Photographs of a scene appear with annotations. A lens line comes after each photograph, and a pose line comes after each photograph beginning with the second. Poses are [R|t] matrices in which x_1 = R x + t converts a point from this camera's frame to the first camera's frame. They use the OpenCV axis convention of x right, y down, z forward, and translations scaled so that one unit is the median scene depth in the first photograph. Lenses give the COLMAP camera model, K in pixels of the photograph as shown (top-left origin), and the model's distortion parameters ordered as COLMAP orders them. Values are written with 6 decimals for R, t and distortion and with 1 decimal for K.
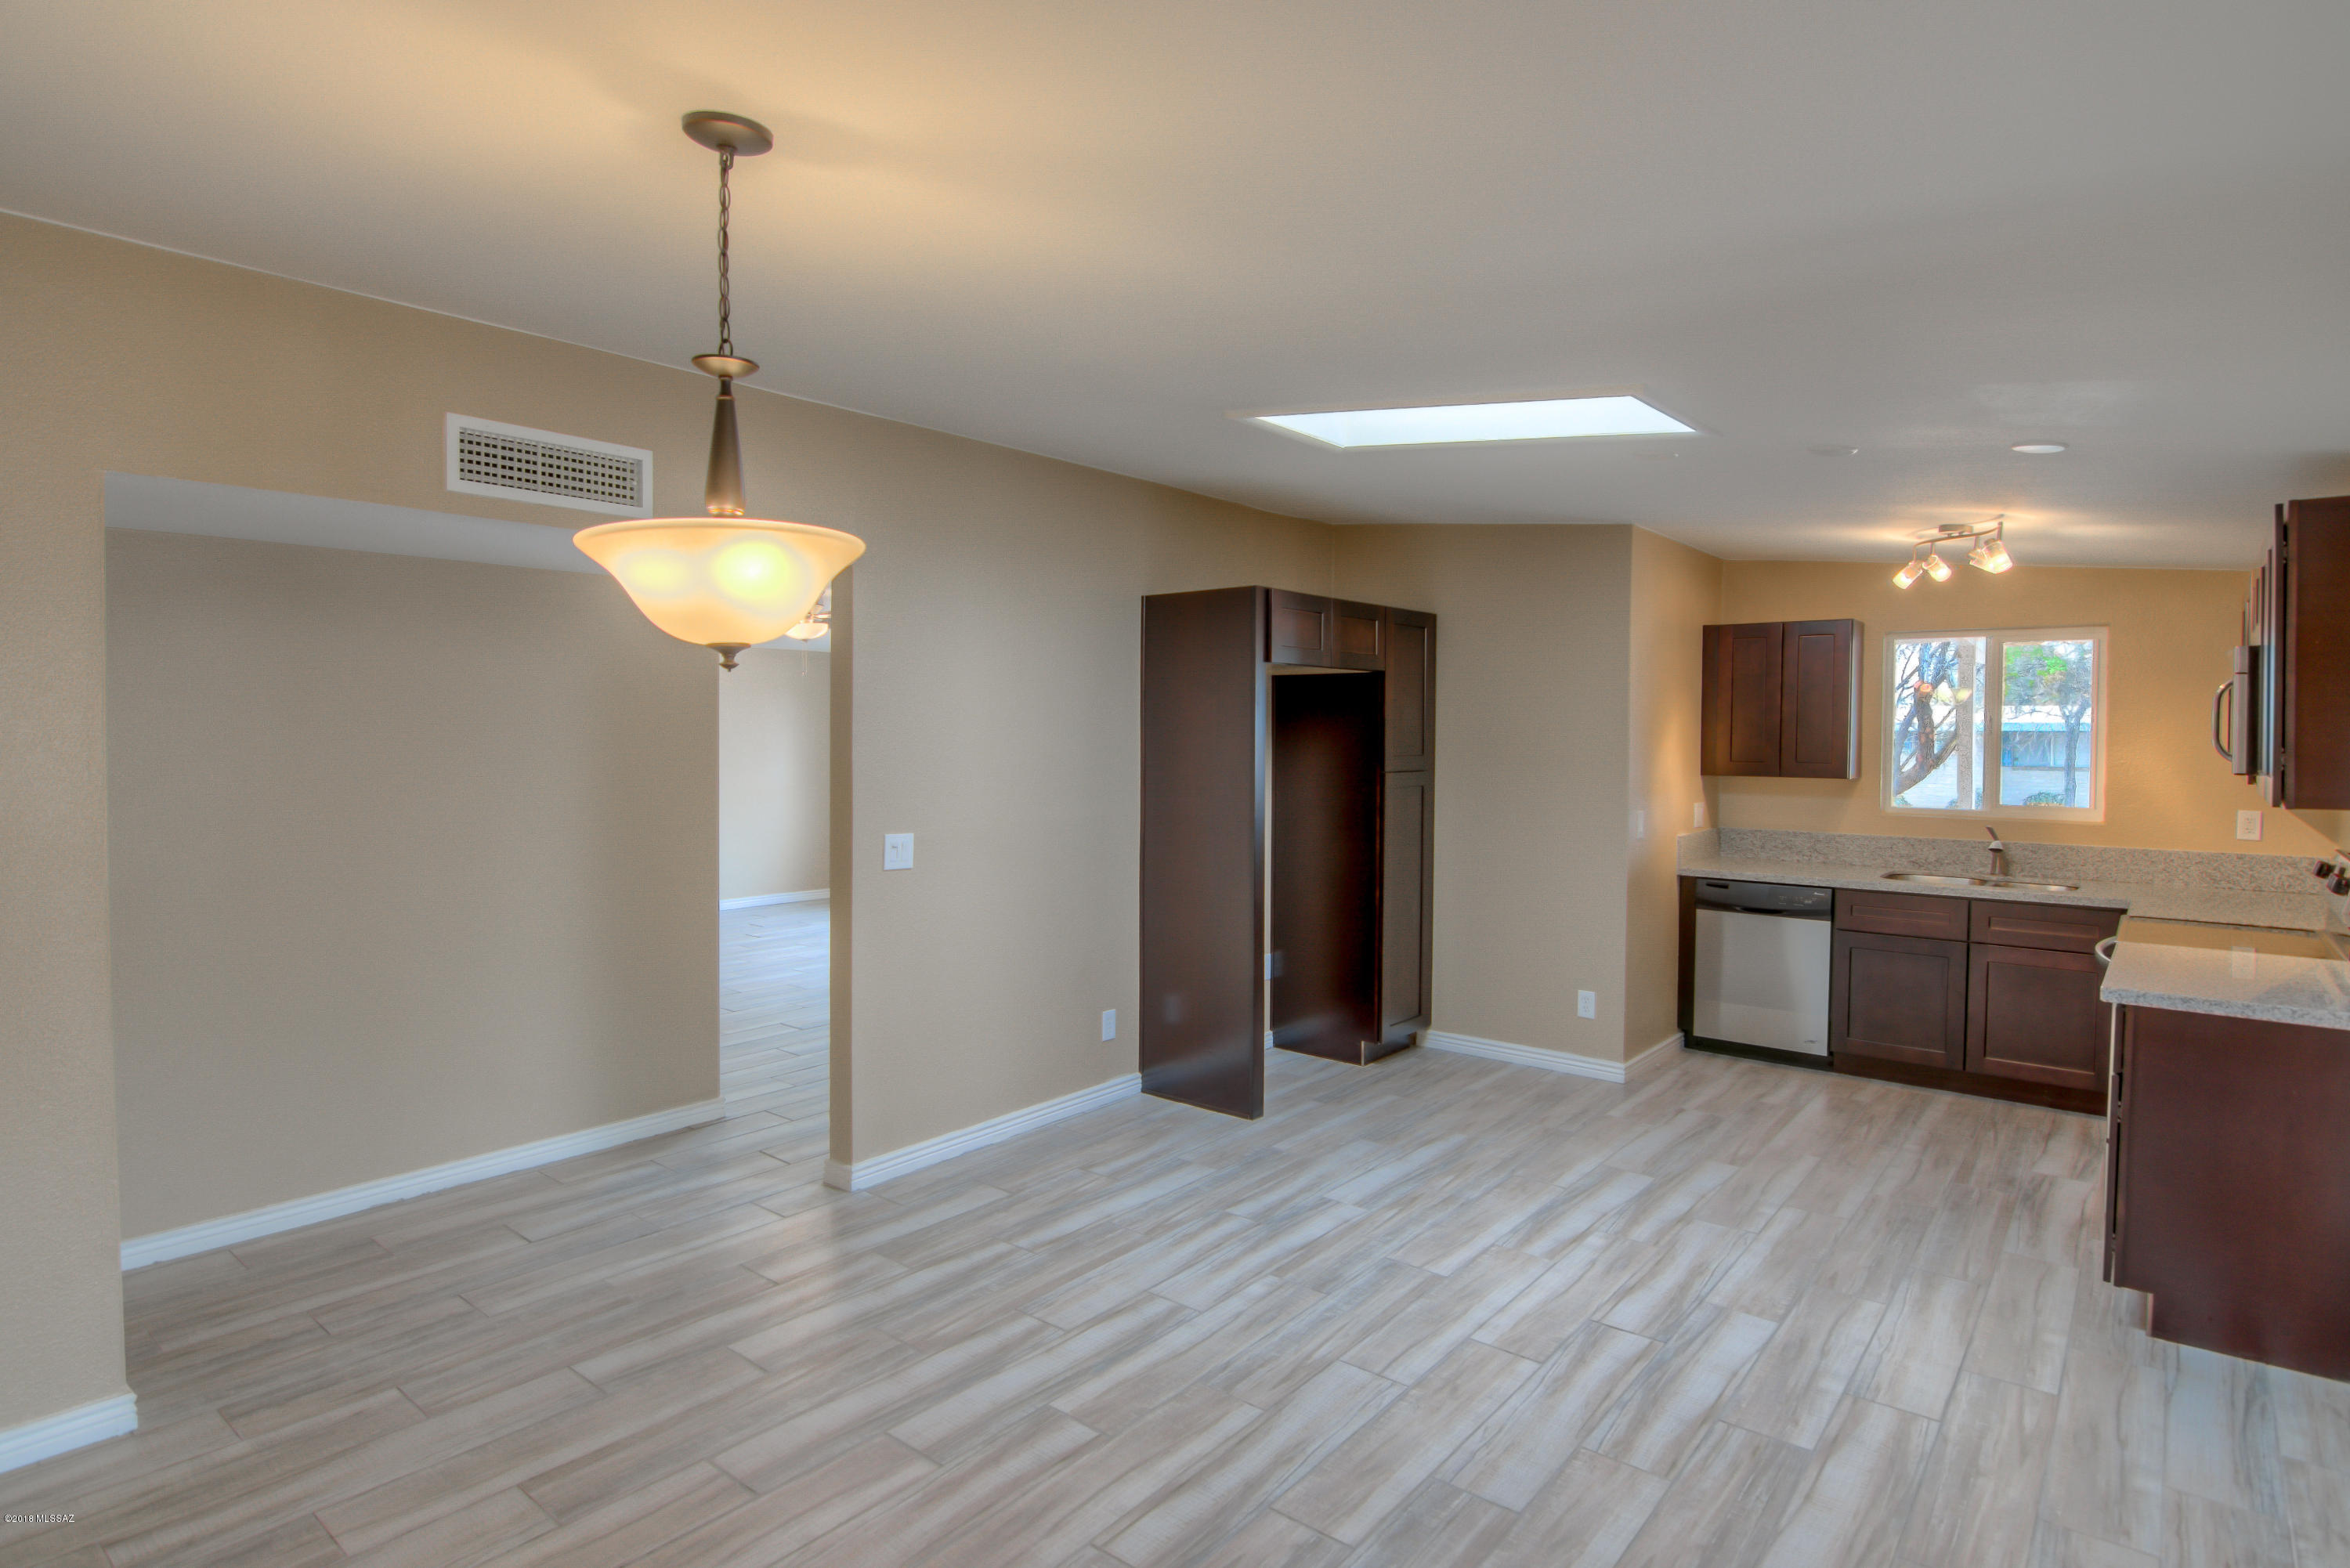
lens RADIAL K [[1280.1, 0, 1181.1], [0, 1280.1, 782.3], [0, 0, 1]] dist [-0.005247, -0.003222]
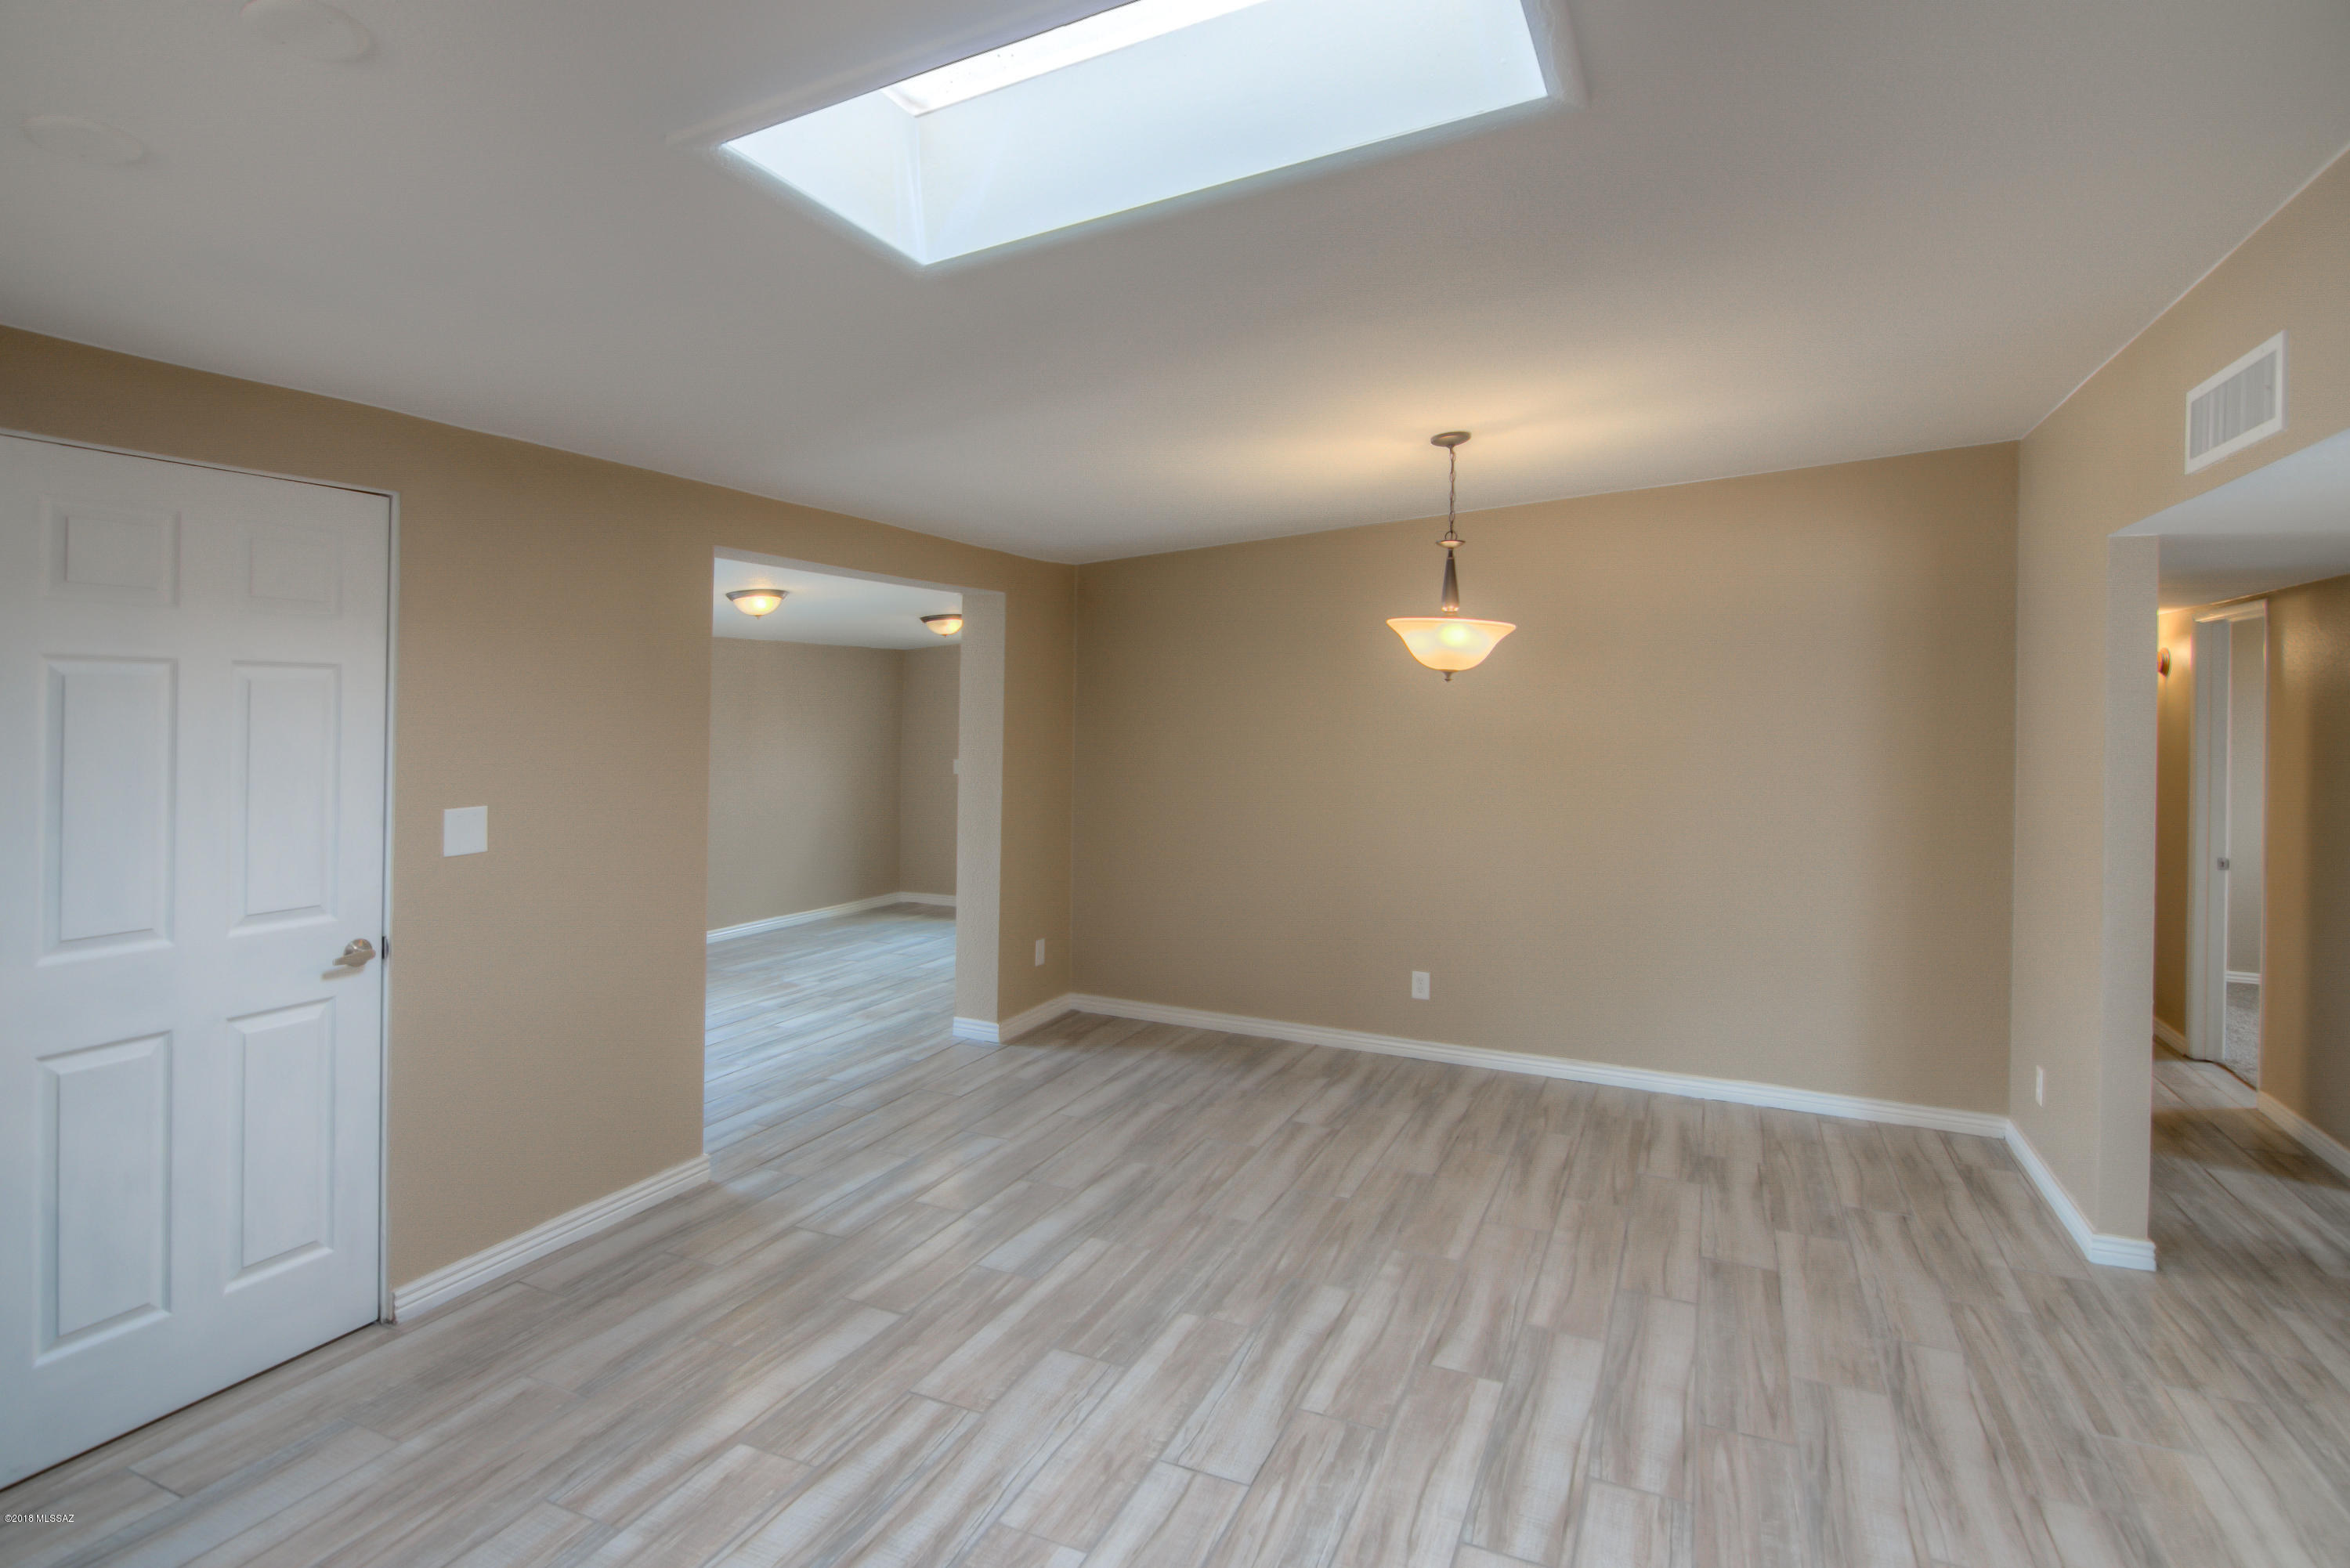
lens RADIAL K [[1280.1, 0, 1176.9], [0, 1280.1, 780.3], [0, 0, 1]] dist [-0.005247, -0.003222]
pose [[-0.964200, -0.013340, -0.264839, 0.426082], [-0.041308, 0.994098, 0.100316, -0.076085], [0.261938, 0.107665, -0.959060, 1.891853]]
